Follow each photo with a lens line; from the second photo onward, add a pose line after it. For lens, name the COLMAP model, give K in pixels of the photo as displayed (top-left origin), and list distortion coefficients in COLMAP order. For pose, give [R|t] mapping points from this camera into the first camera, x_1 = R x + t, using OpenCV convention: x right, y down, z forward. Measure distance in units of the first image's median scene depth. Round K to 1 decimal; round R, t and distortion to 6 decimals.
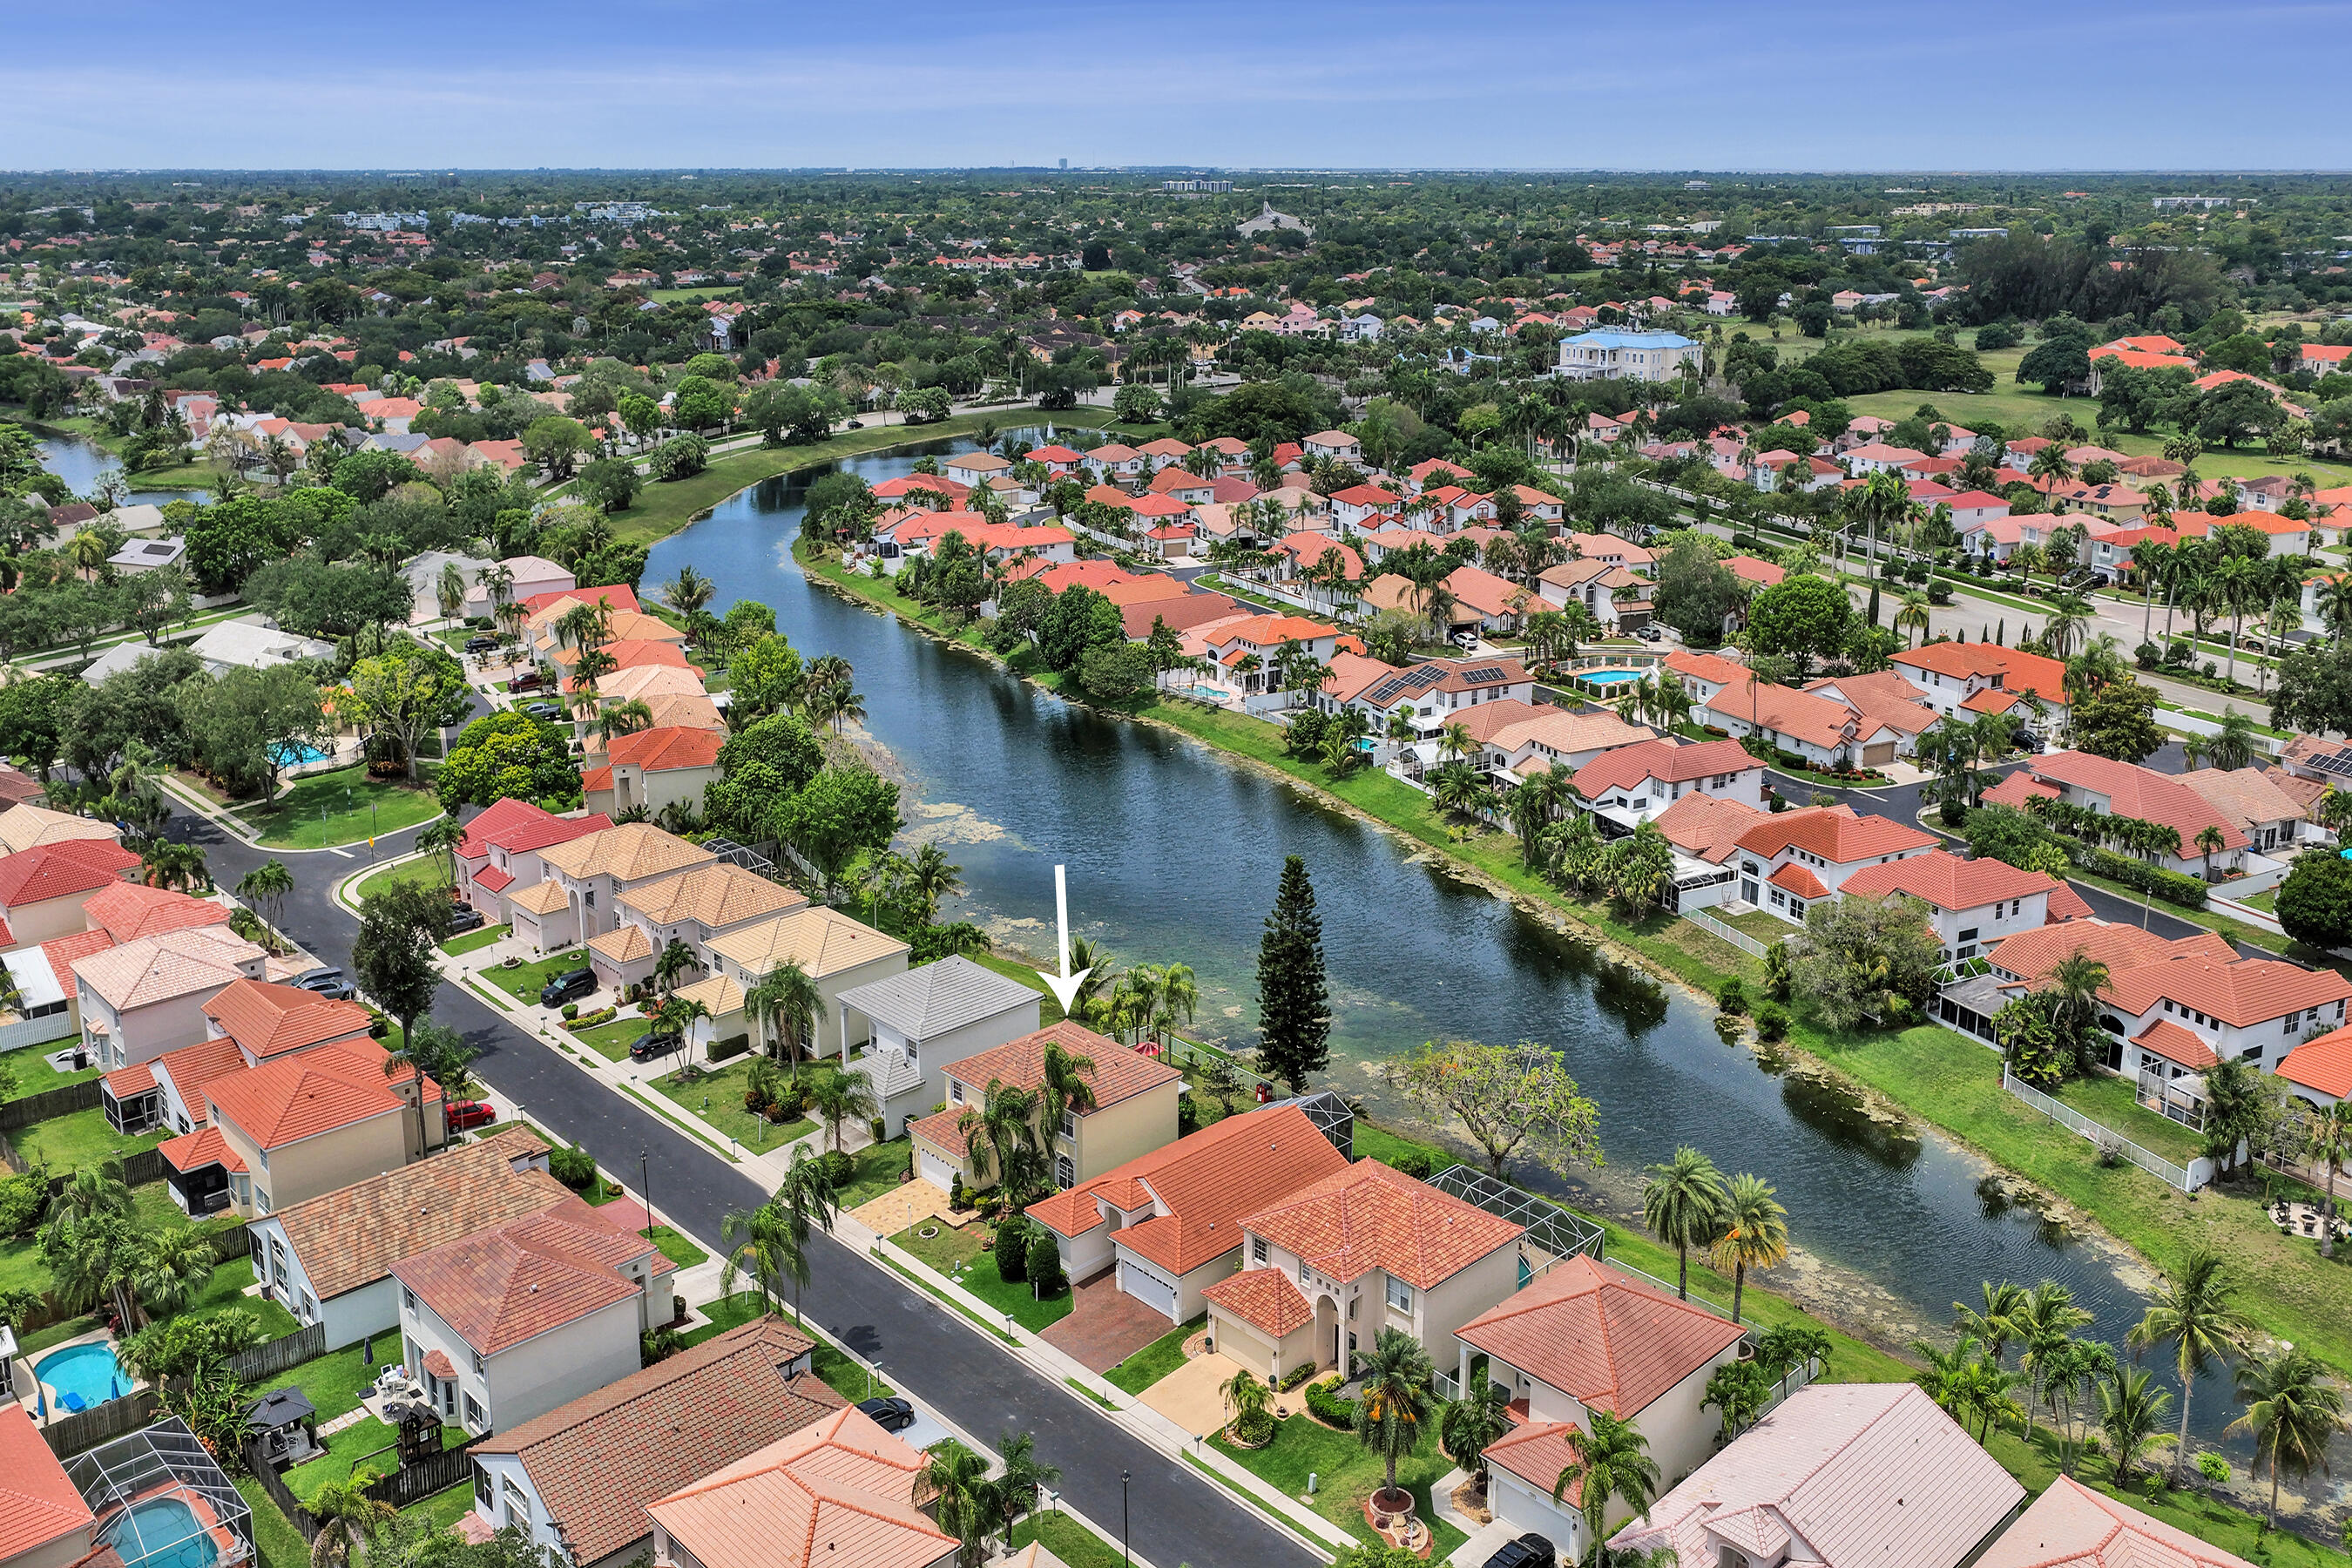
lens RADIAL K [[1940.6, 0, 1180.8], [0, 1940.6, 872.1], [0, 0, 1]] dist [0.002394, 0.000645]
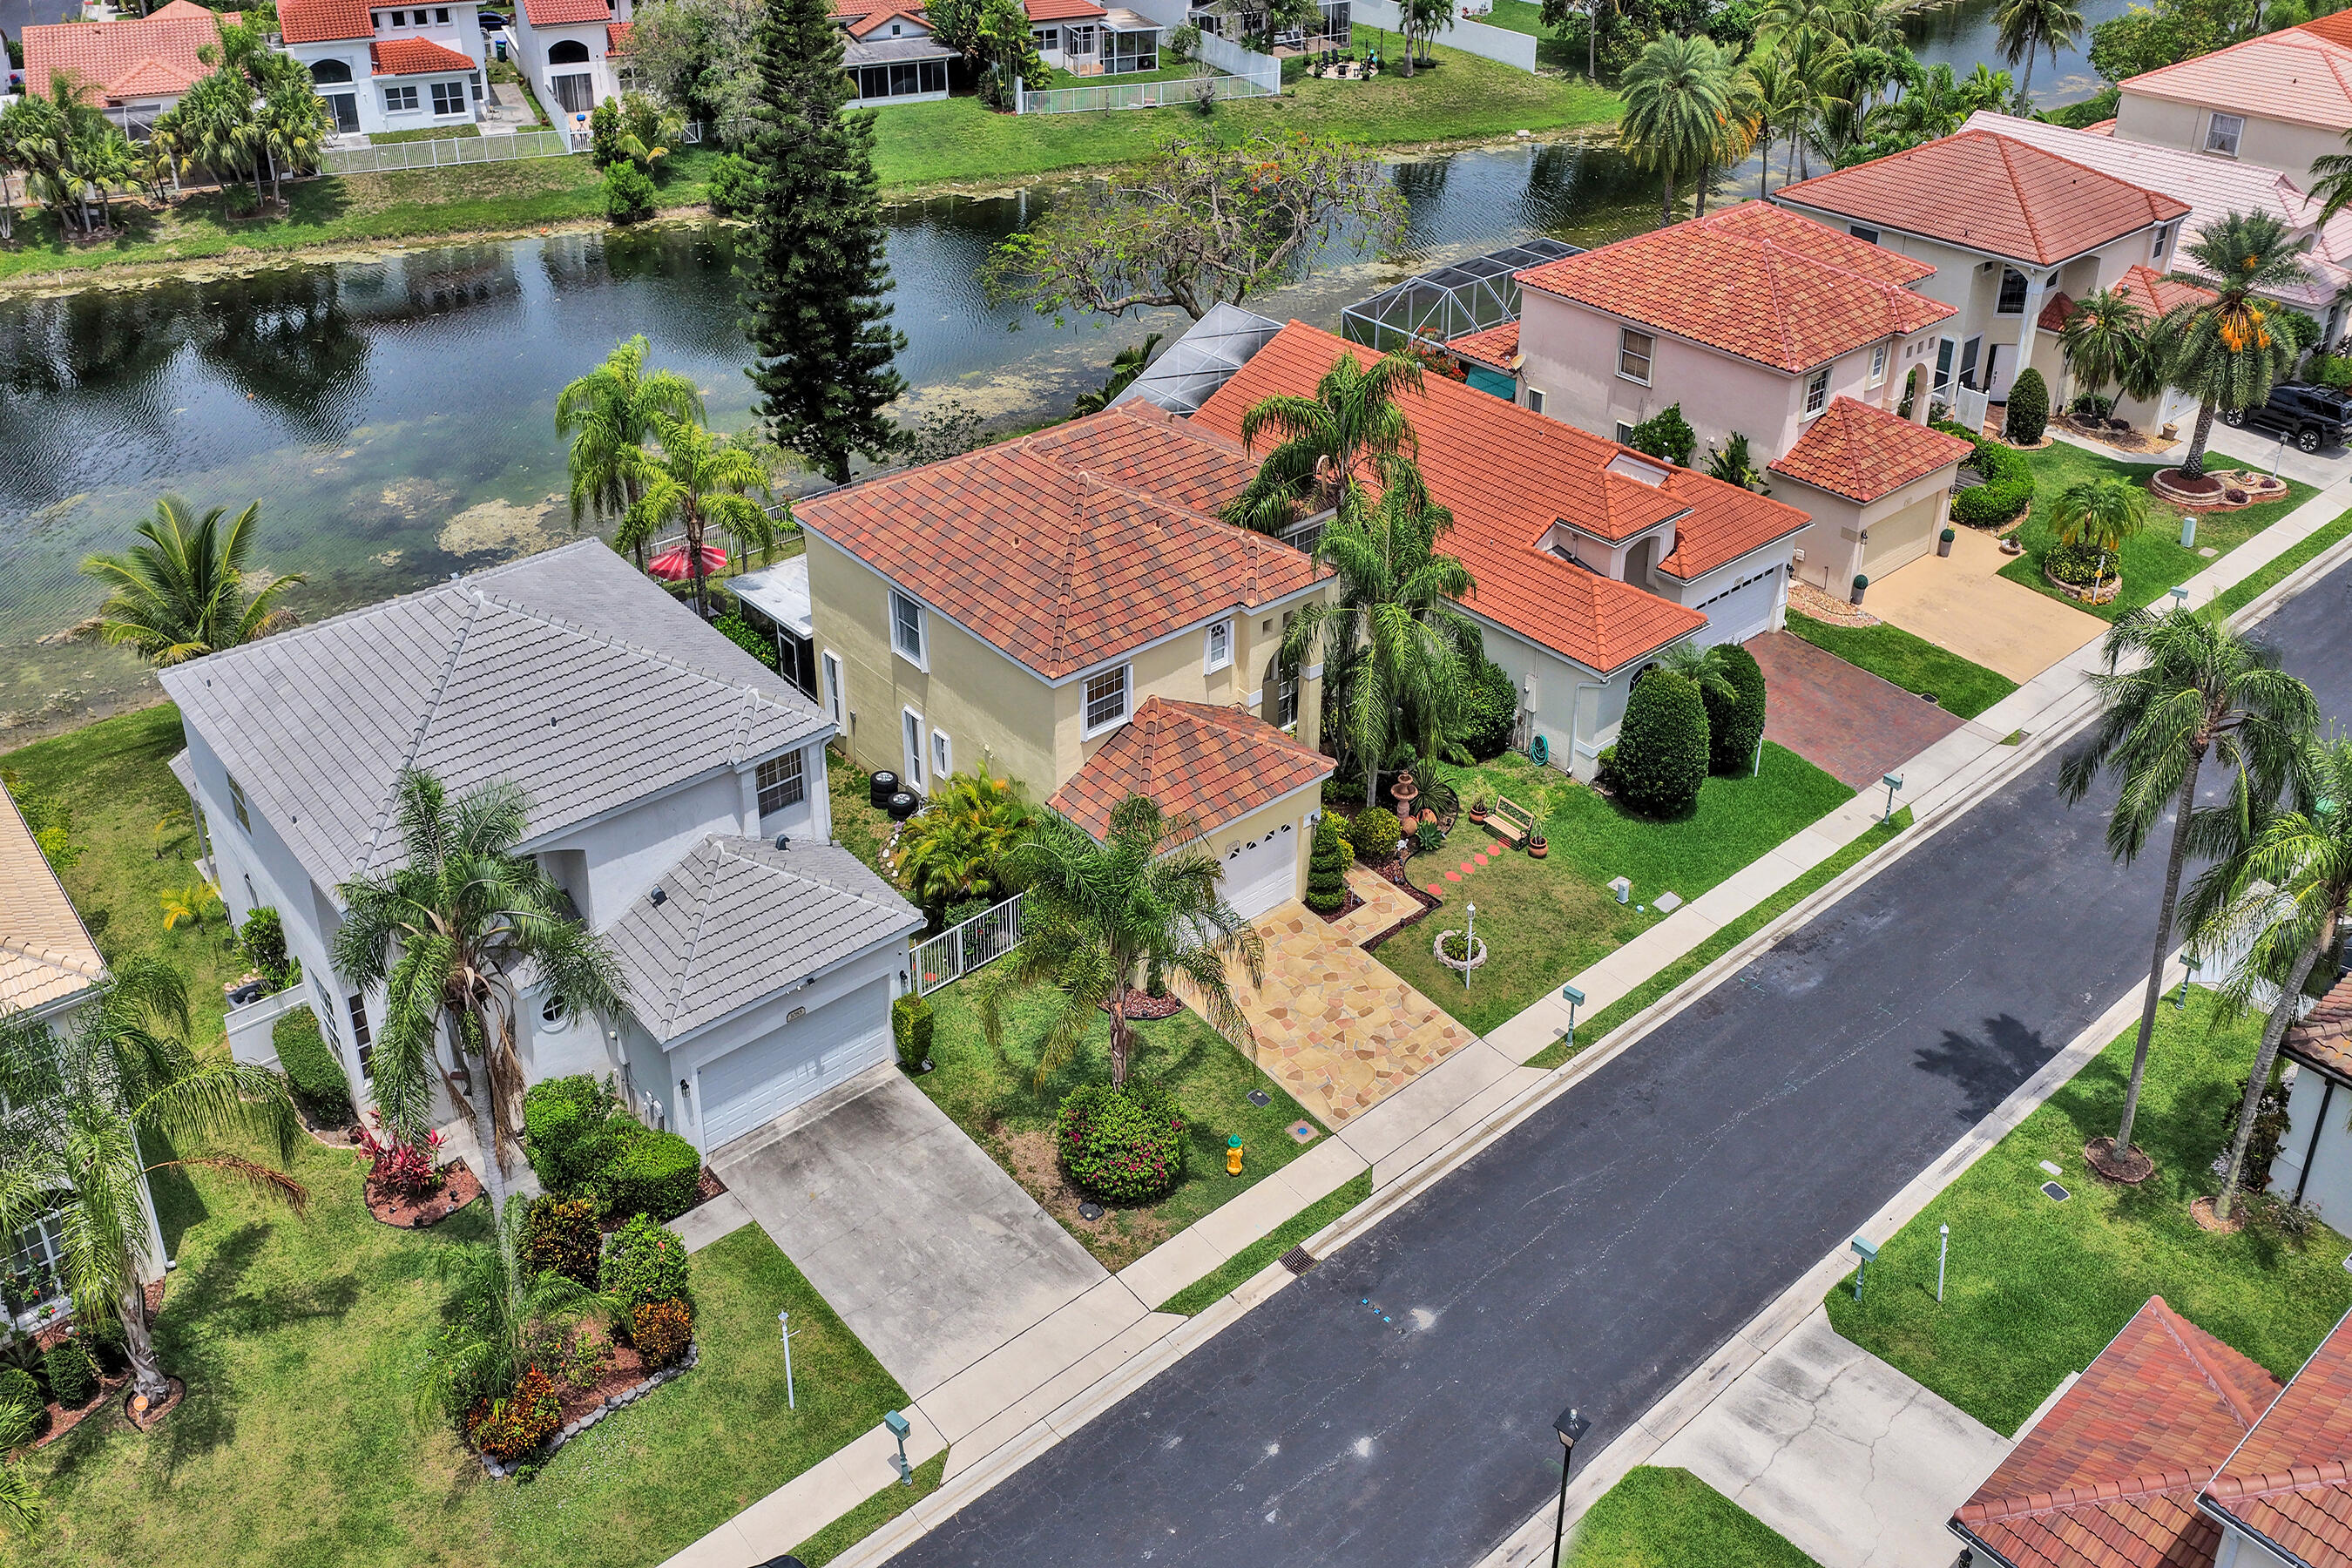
lens RADIAL K [[1948.1, 0, 1177.0], [0, 1948.1, 585.2], [0, 0, 1]] dist [-0.007982, 0.018769]
pose [[0.057110, -0.463694, 0.884153, -0.357680], [0.342299, 0.841014, 0.418960, -0.037339], [-0.937854, 0.278718, 0.206753, 0.801611]]
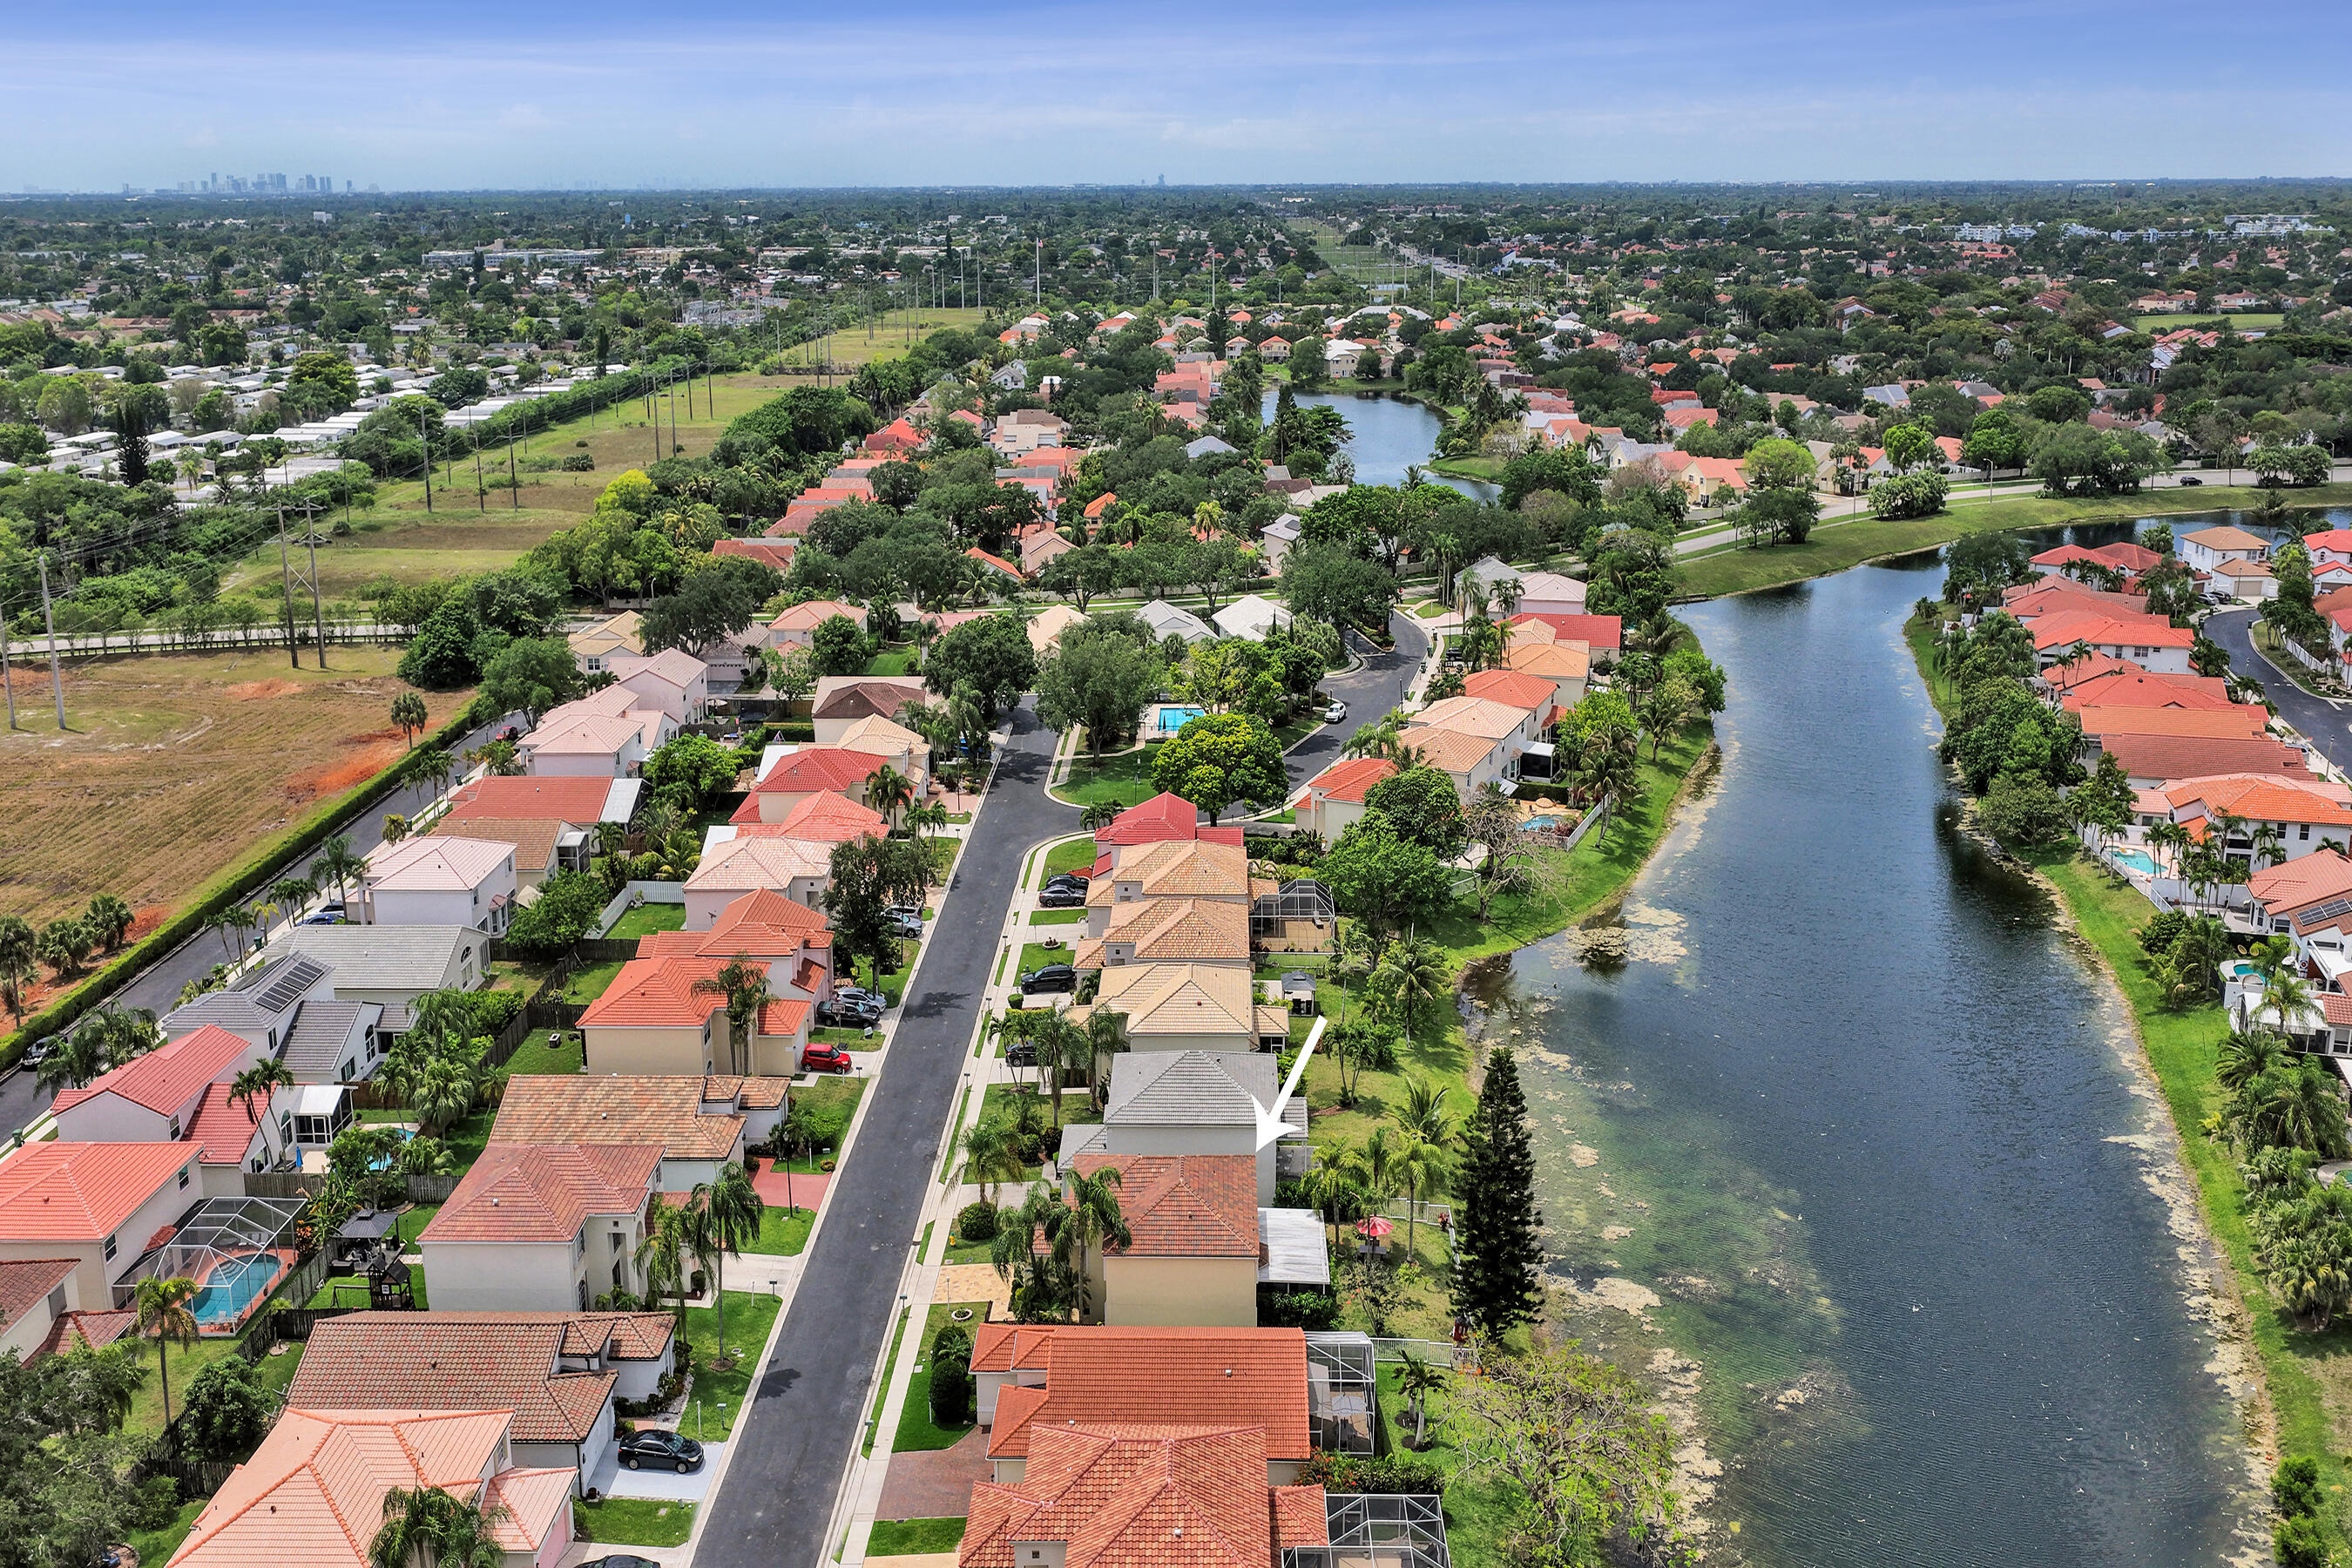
lens RADIAL K [[1955.7, 0, 1175.9], [0, 1955.7, 913.9], [0, 0, 1]] dist [0.002294, 0.007018]
pose [[0.708063, 0.245880, -0.661959, 0.438030], [-0.238491, 0.965607, 0.103565, -0.104120], [0.664657, 0.084541, 0.742351, 0.293803]]
